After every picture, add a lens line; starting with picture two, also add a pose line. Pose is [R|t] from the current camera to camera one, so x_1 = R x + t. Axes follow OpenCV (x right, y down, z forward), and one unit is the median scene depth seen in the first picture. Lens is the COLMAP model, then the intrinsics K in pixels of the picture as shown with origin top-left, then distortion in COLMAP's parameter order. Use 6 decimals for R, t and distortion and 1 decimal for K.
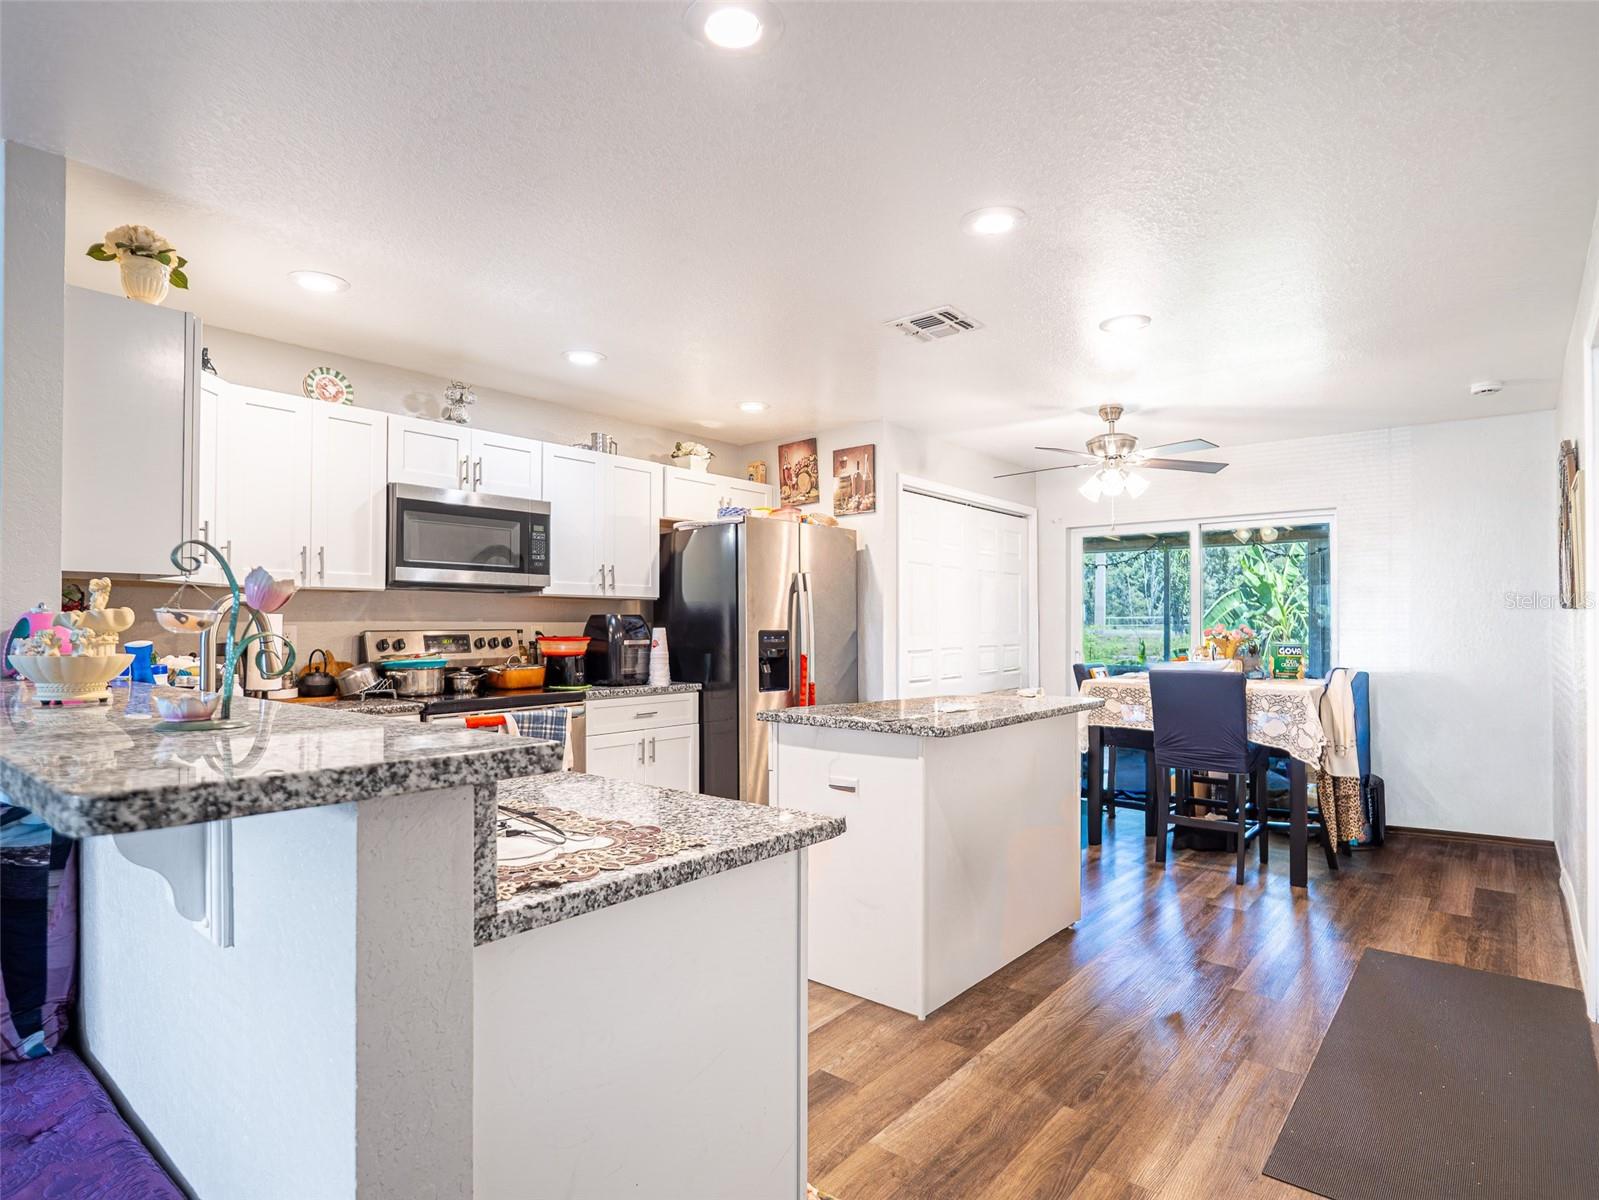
lens RADIAL K [[862.7, 0, 800.5], [0, 862.7, 609.0], [0, 0, 1]] dist [-0.039887, -0.001673]
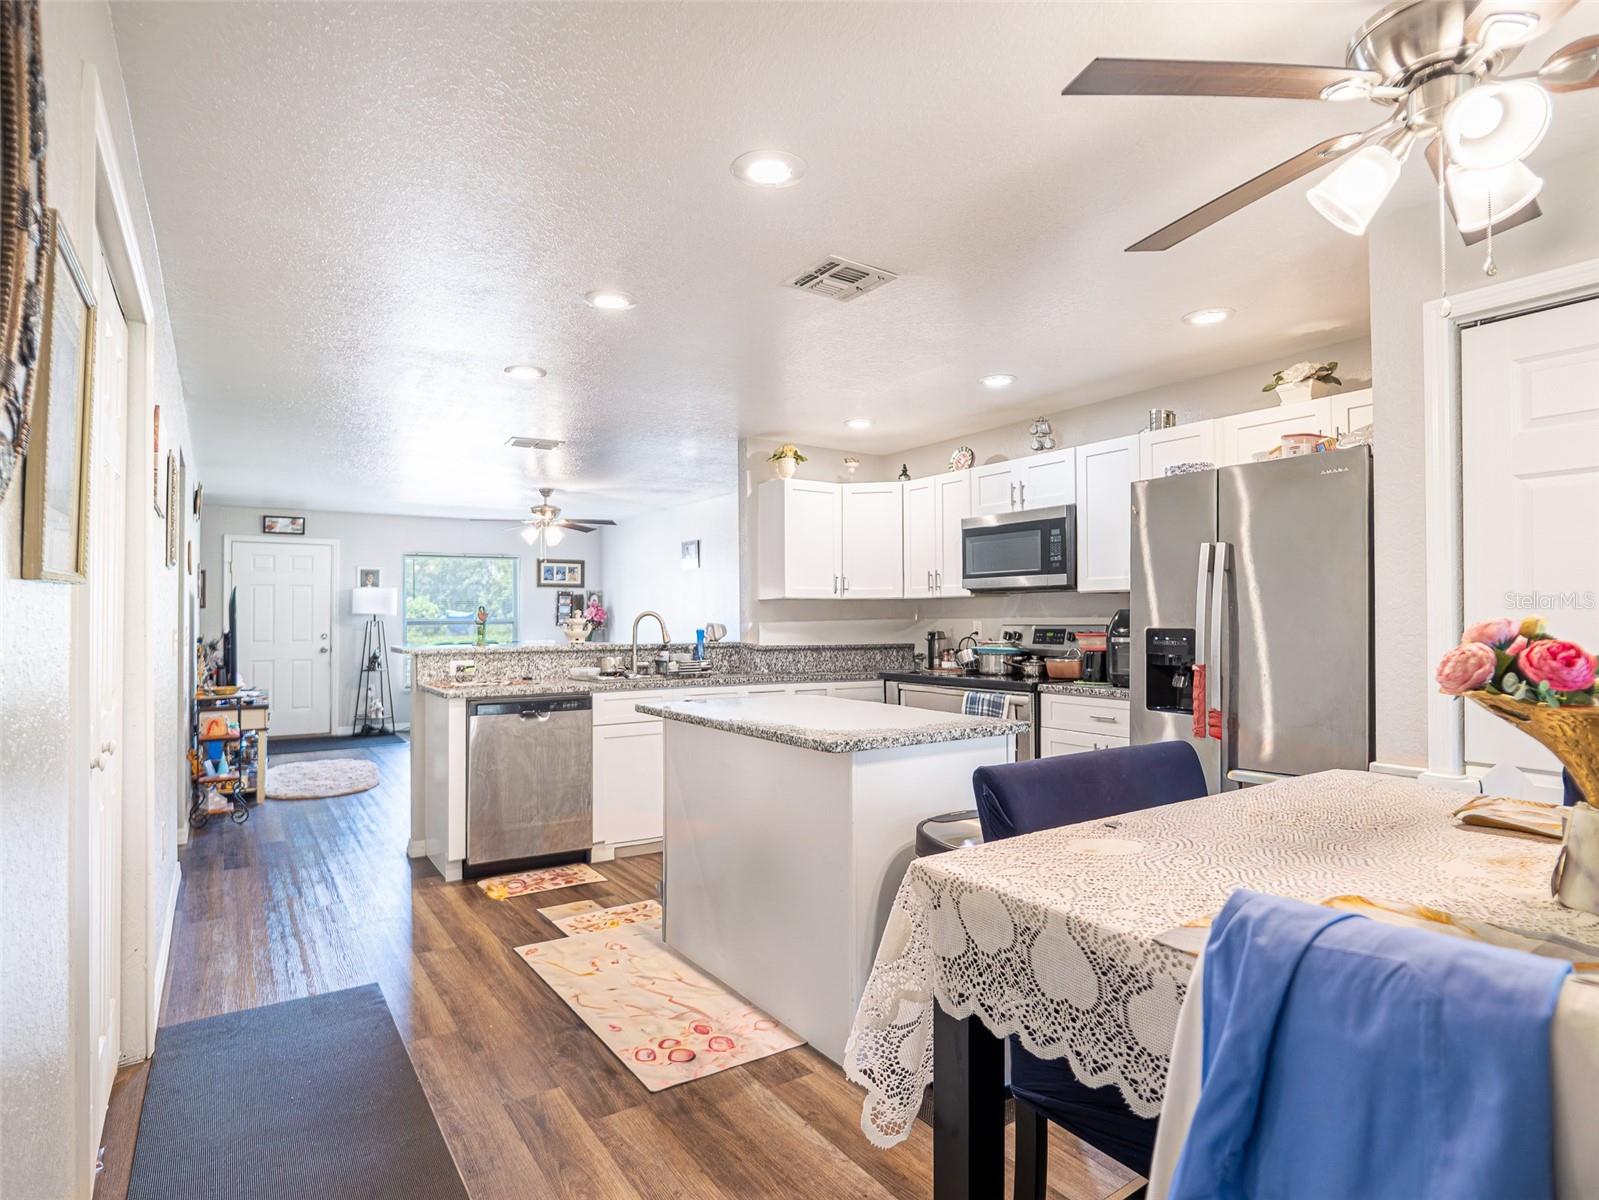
lens RADIAL K [[862.7, 0, 785.7], [0, 862.7, 605.9], [0, 0, 1]] dist [-0.039887, -0.001673]
pose [[-0.290280, -0.018800, -0.956757, 0.822601], [0.015335, 0.999587, -0.024294, 0.020486], [0.956819, -0.021724, -0.289872, 0.982444]]
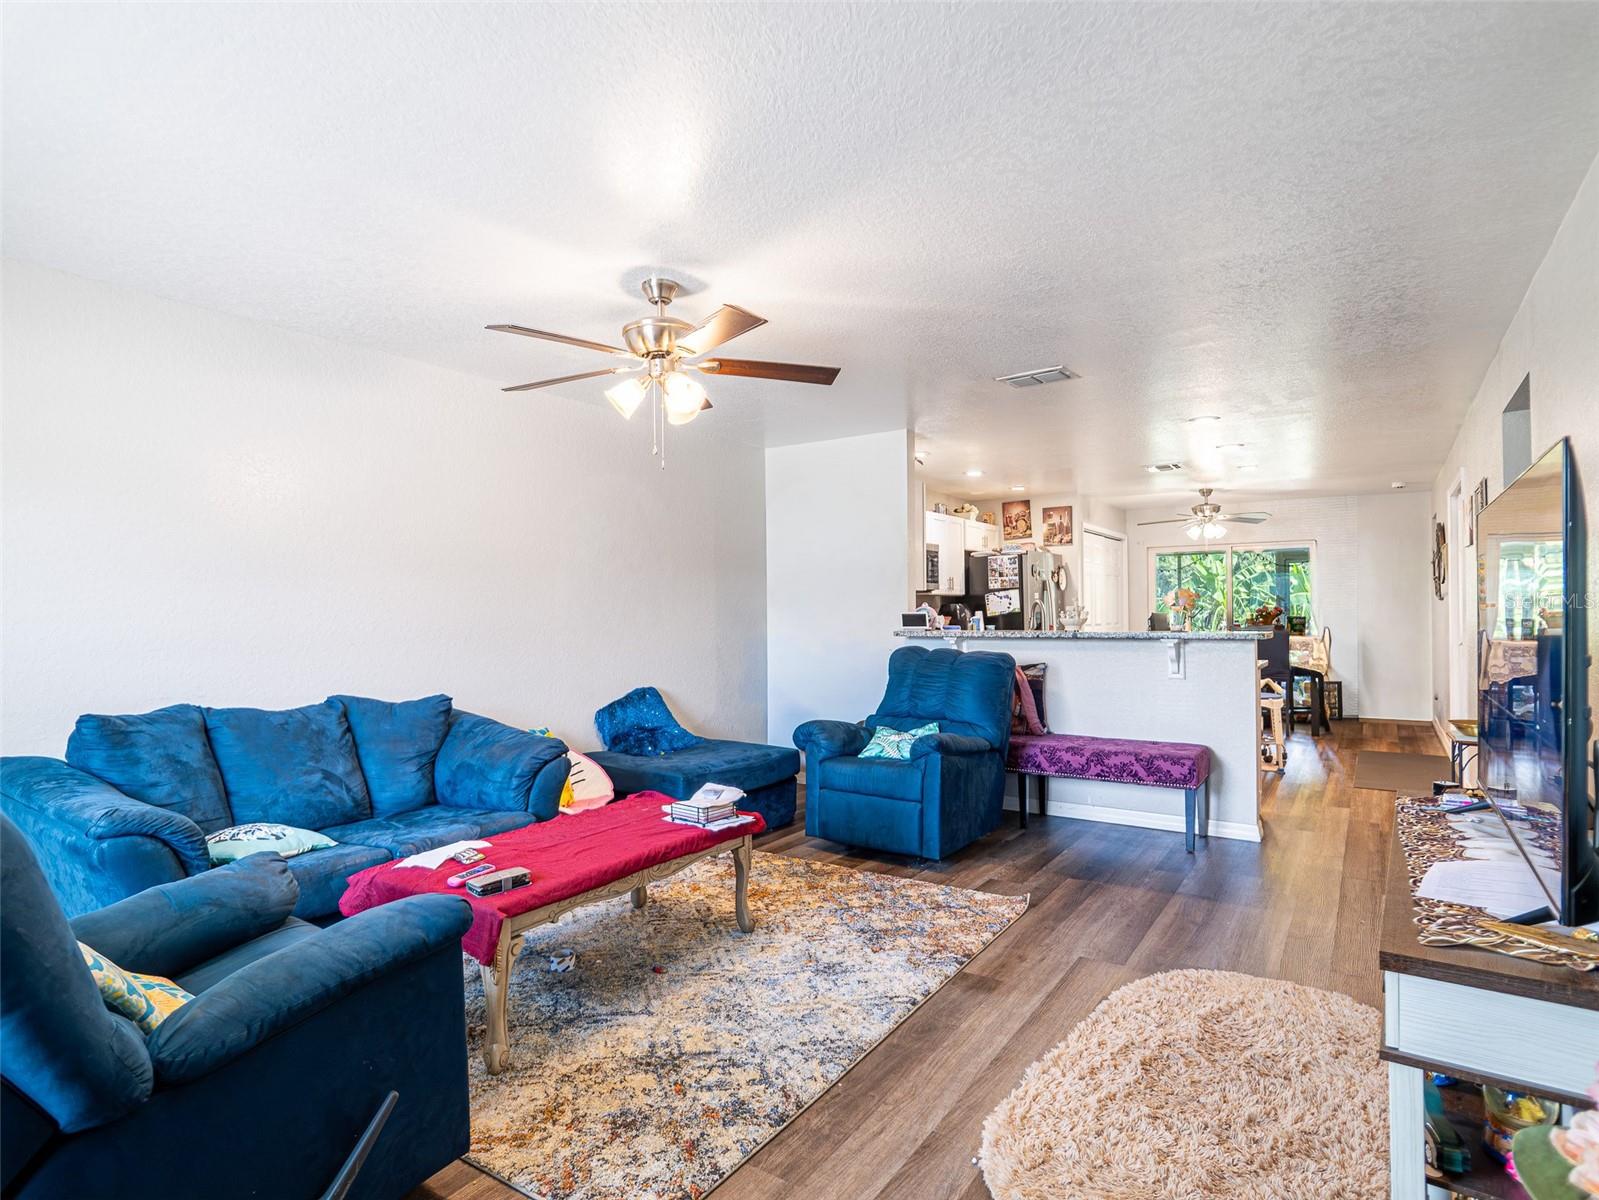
lens RADIAL K [[862.7, 0, 787.1], [0, 862.7, 602.1], [0, 0, 1]] dist [-0.039887, -0.001673]
pose [[0.995657, -0.009998, 0.092559, -0.651561], [0.009071, 0.999904, 0.010437, -0.018548], [-0.092655, -0.009553, 0.995652, -0.687288]]
